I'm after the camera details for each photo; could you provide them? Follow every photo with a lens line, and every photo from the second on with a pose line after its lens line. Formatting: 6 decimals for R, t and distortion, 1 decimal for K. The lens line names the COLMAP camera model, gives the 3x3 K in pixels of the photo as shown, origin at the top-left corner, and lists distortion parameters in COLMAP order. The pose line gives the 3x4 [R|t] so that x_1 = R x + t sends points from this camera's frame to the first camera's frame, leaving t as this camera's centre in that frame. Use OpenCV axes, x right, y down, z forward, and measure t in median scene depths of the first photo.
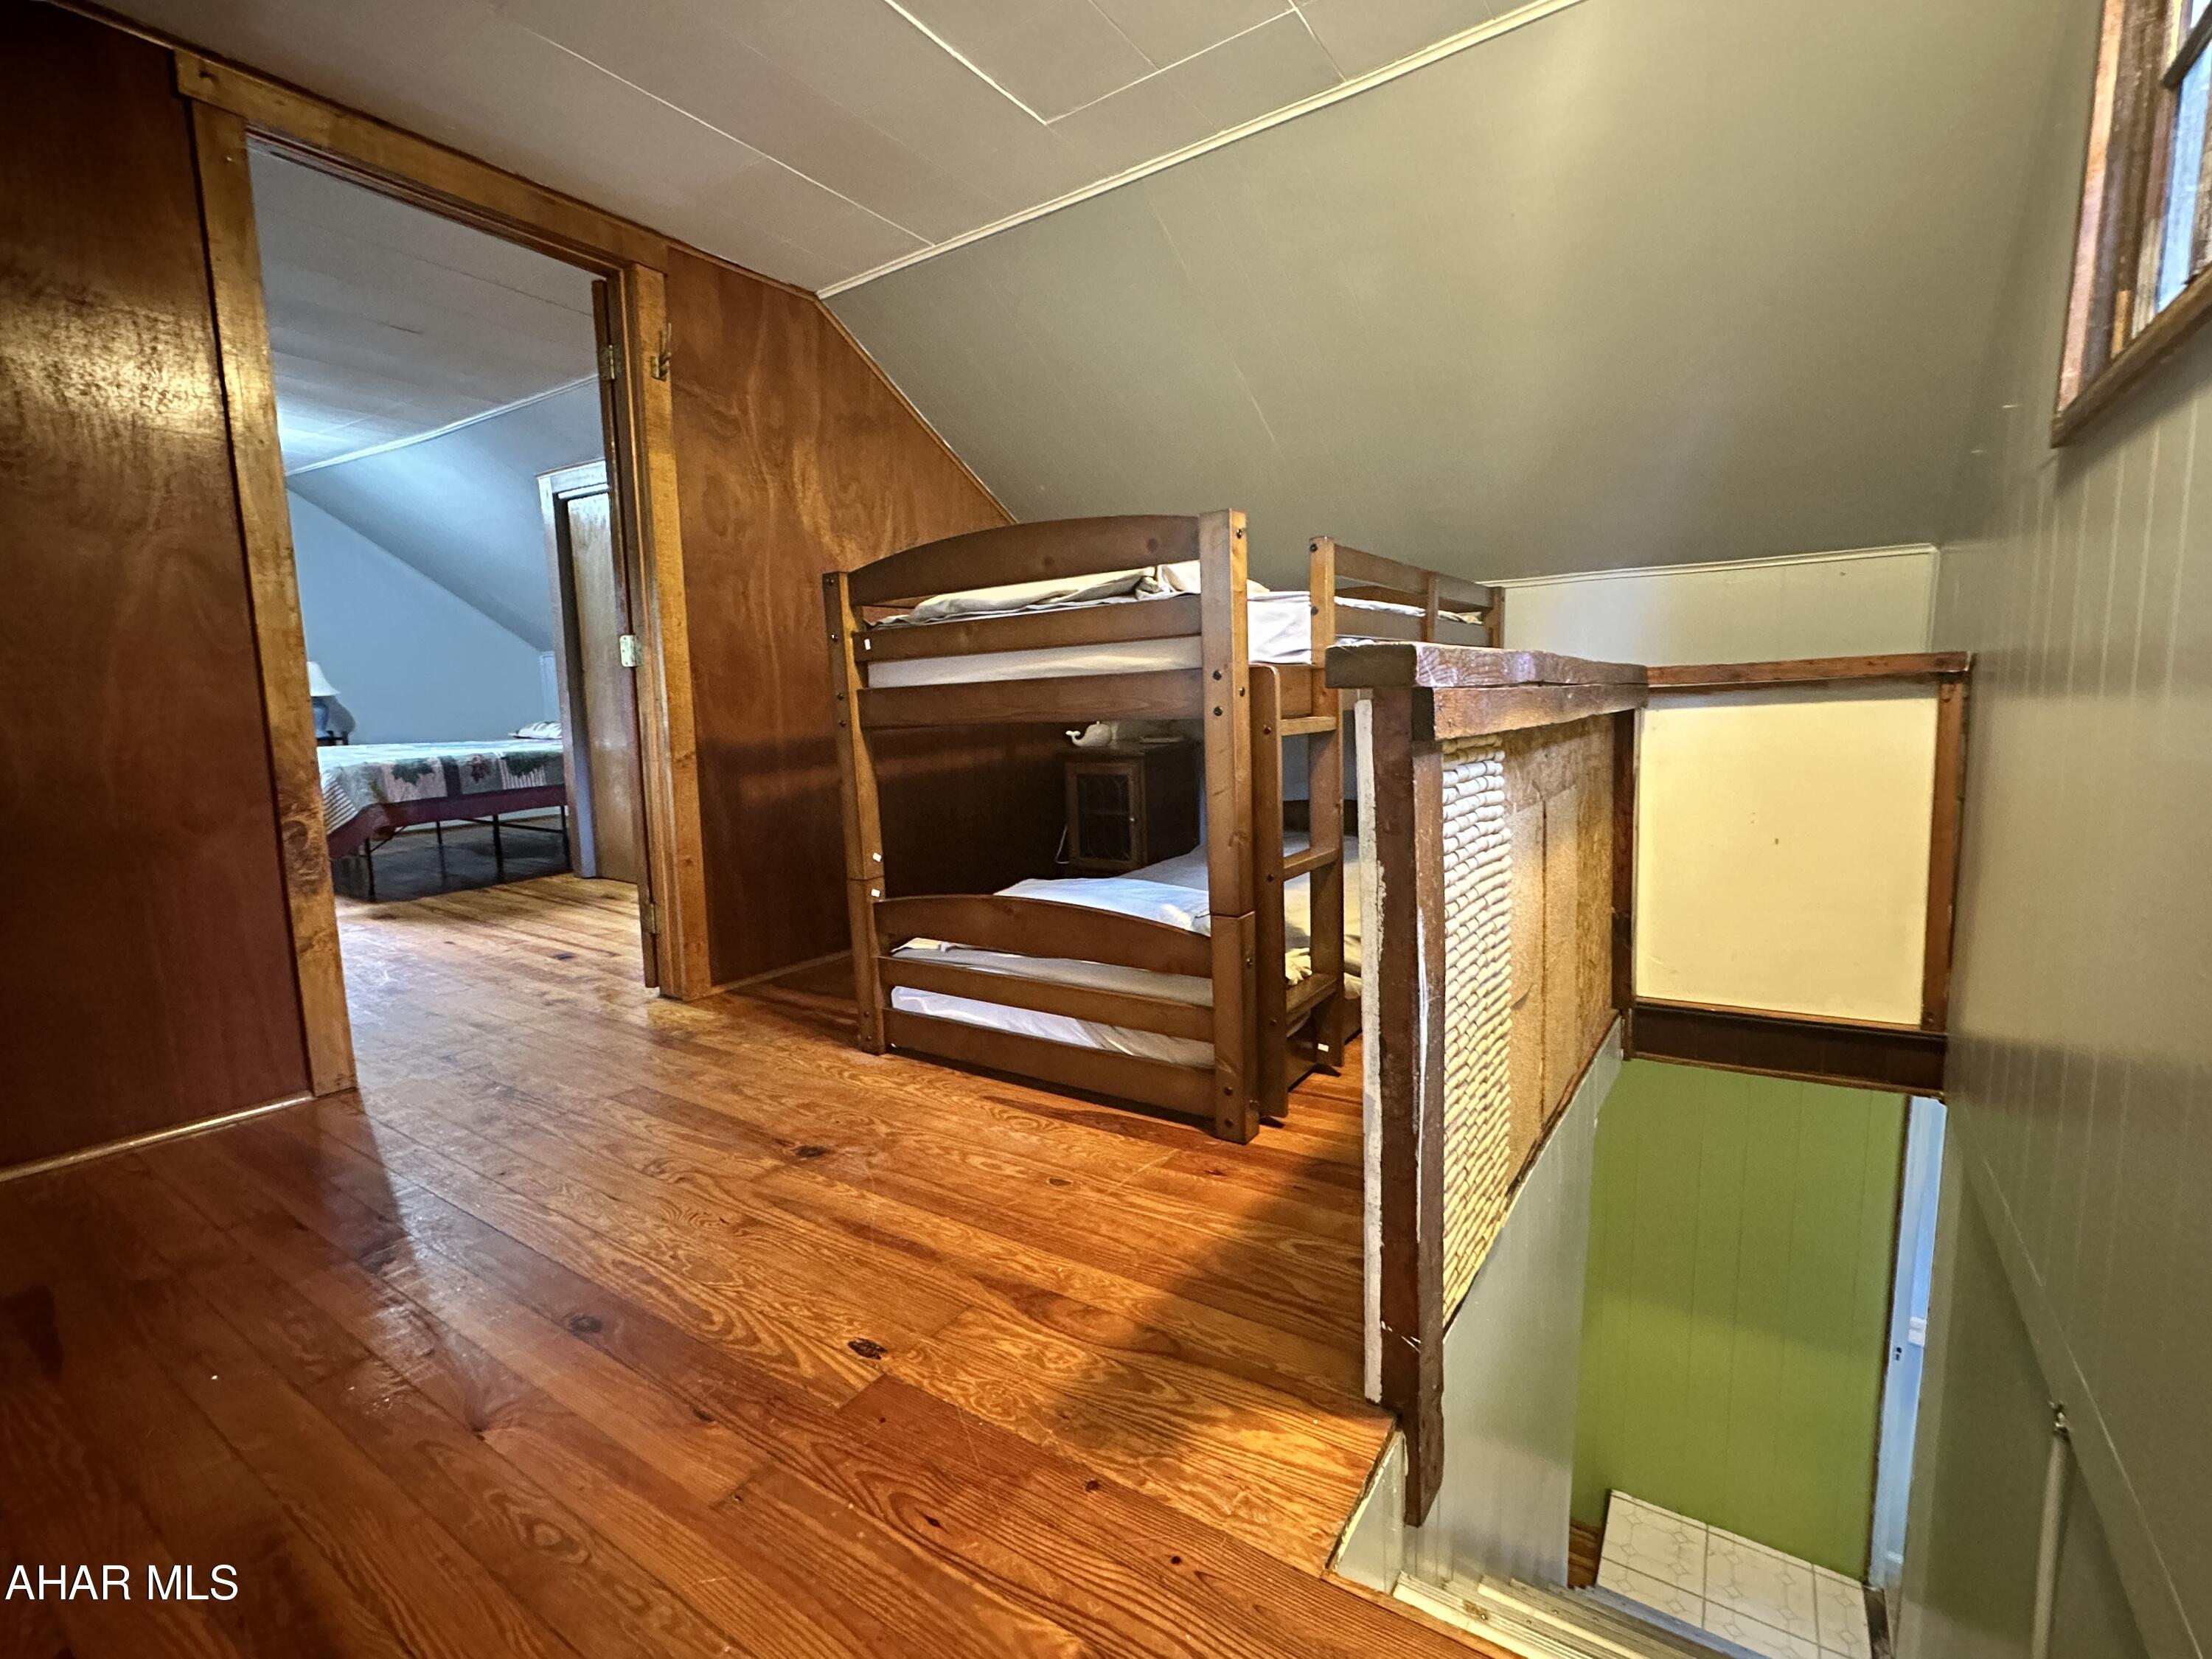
lens RADIAL K [[996.9, 0, 1106.0], [0, 996.9, 829.5], [0, 0, 1]] dist [0.001128, 0.000239]
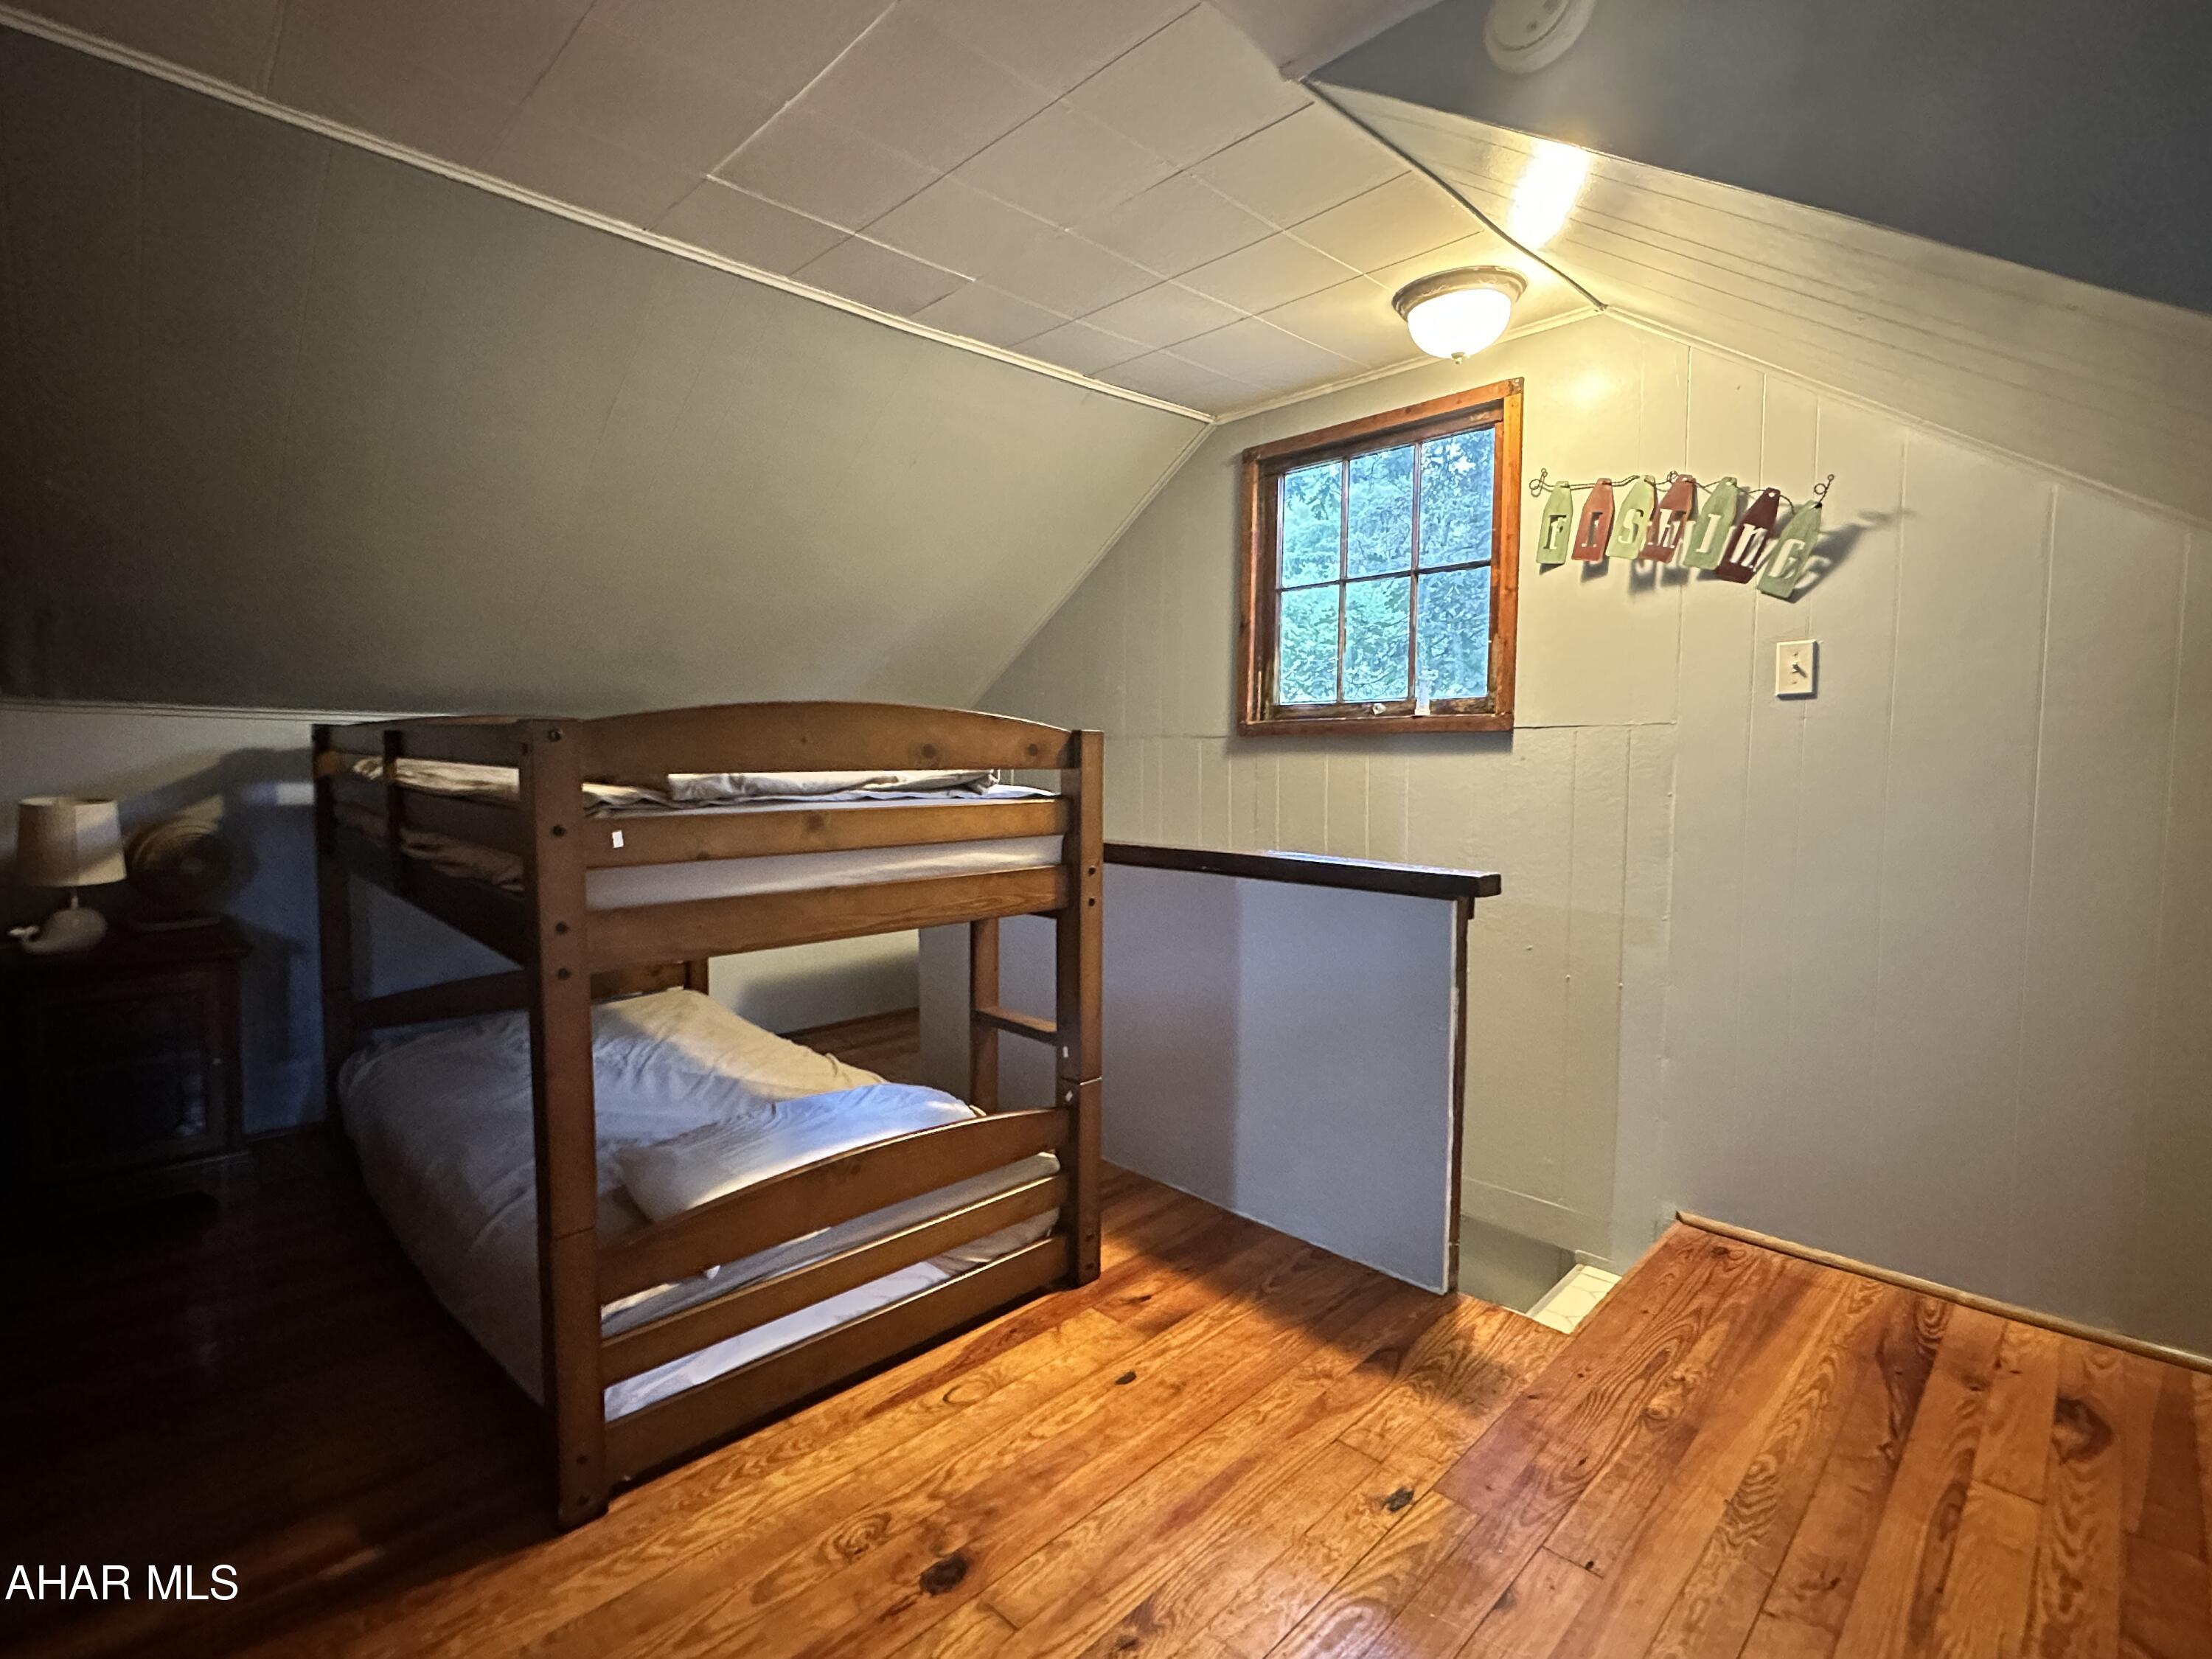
lens RADIAL K [[1054.2, 0, 1106.0], [0, 1054.2, 829.5], [0, 0, 1]] dist [-0.005478, 0.000844]
pose [[0.187277, -0.036368, 0.981634, -0.862998], [0.109707, 0.993837, 0.015890, -0.176592], [-0.976162, 0.104716, 0.190113, 0.603915]]
